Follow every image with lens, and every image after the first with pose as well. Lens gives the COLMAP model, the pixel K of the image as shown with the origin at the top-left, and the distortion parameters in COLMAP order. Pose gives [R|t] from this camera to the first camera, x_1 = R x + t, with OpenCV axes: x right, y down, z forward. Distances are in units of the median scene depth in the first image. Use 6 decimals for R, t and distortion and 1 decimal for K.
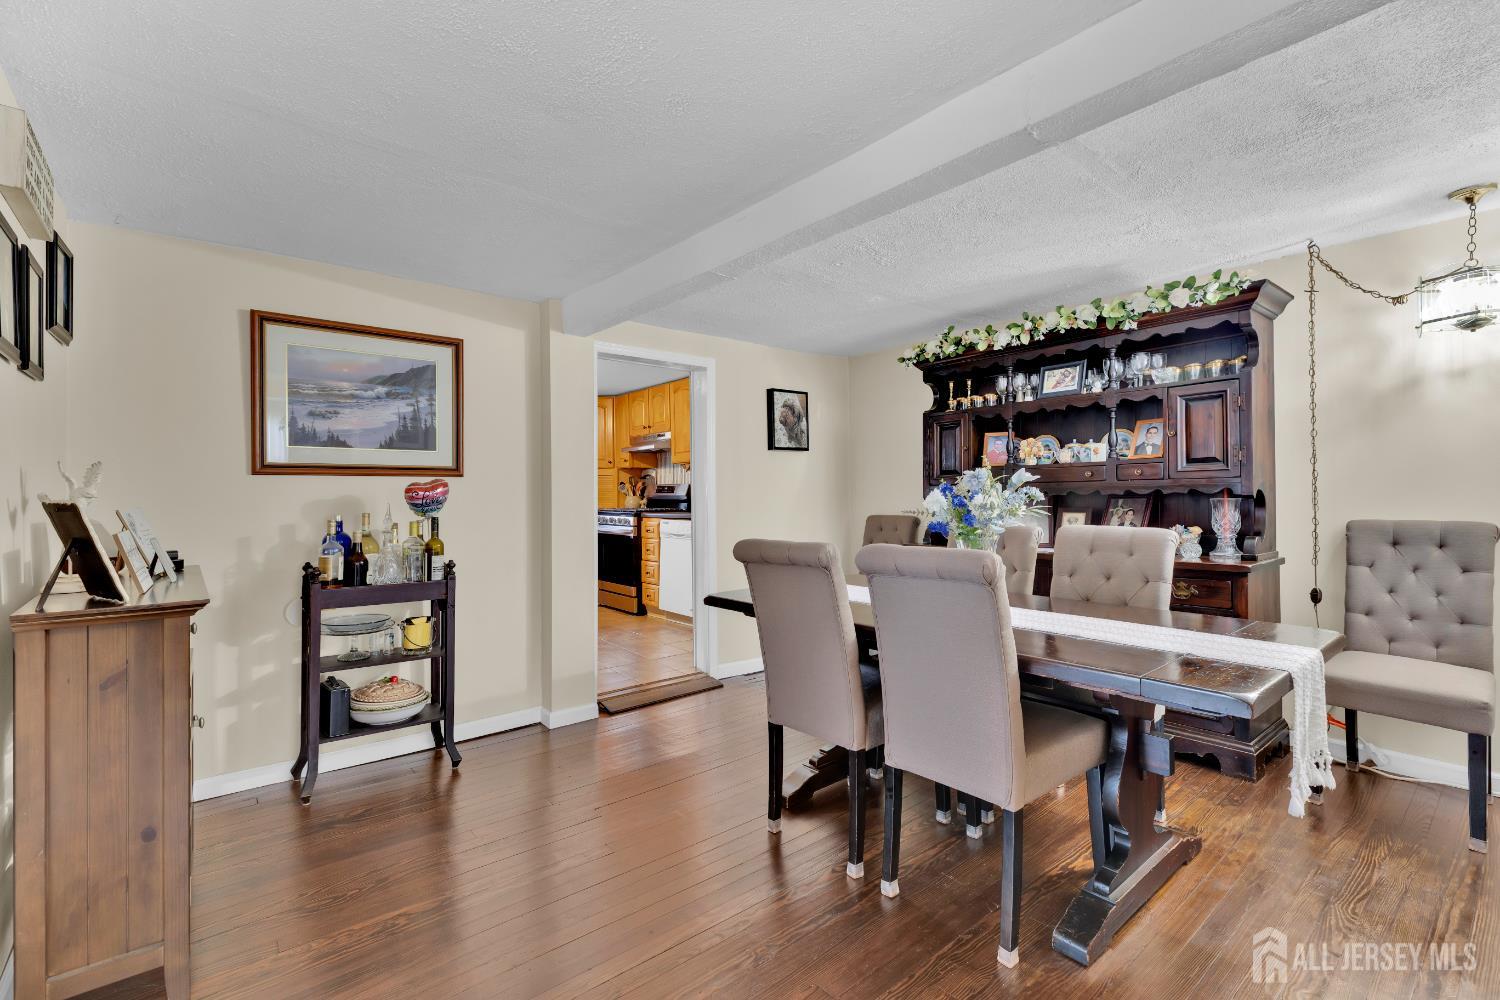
lens RADIAL K [[676.6, 0, 756.4], [0, 676.6, 496.6], [0, 0, 1]] dist [-0.000077, 0.000197]
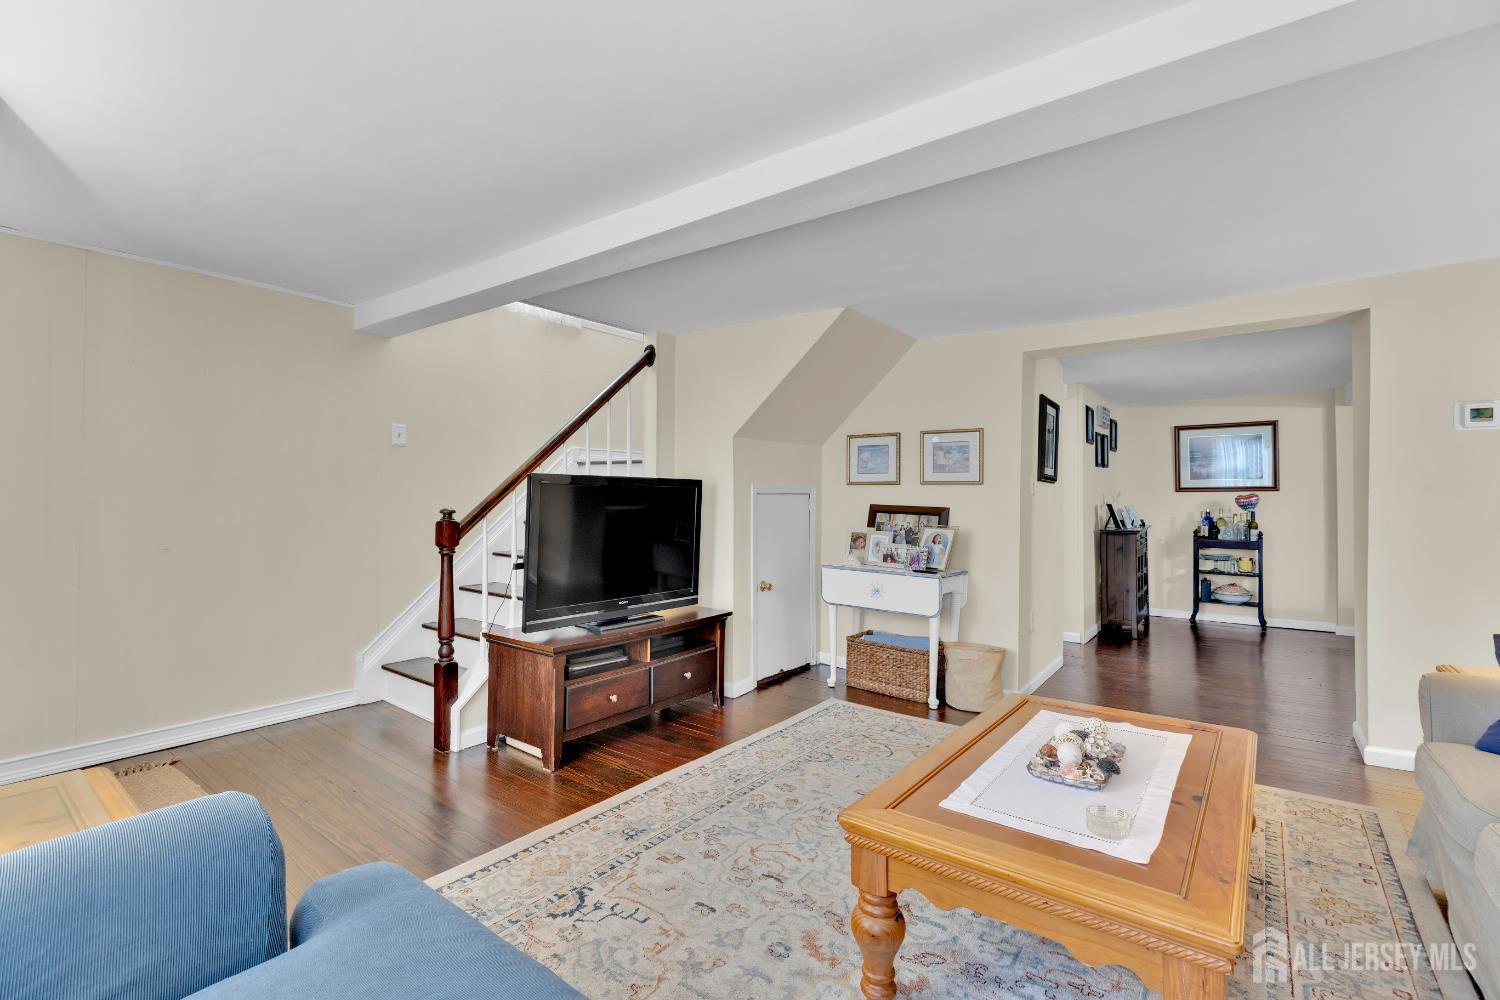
lens RADIAL K [[676.6, 0, 738.3], [0, 676.6, 501.2], [0, 0, 1]] dist [-0.000077, 0.000197]
pose [[0.245329, 0.006496, -0.969418, 1.241255], [0.004692, 0.999958, 0.007888, -0.025841], [0.969428, -0.006484, 0.245288, -1.138081]]
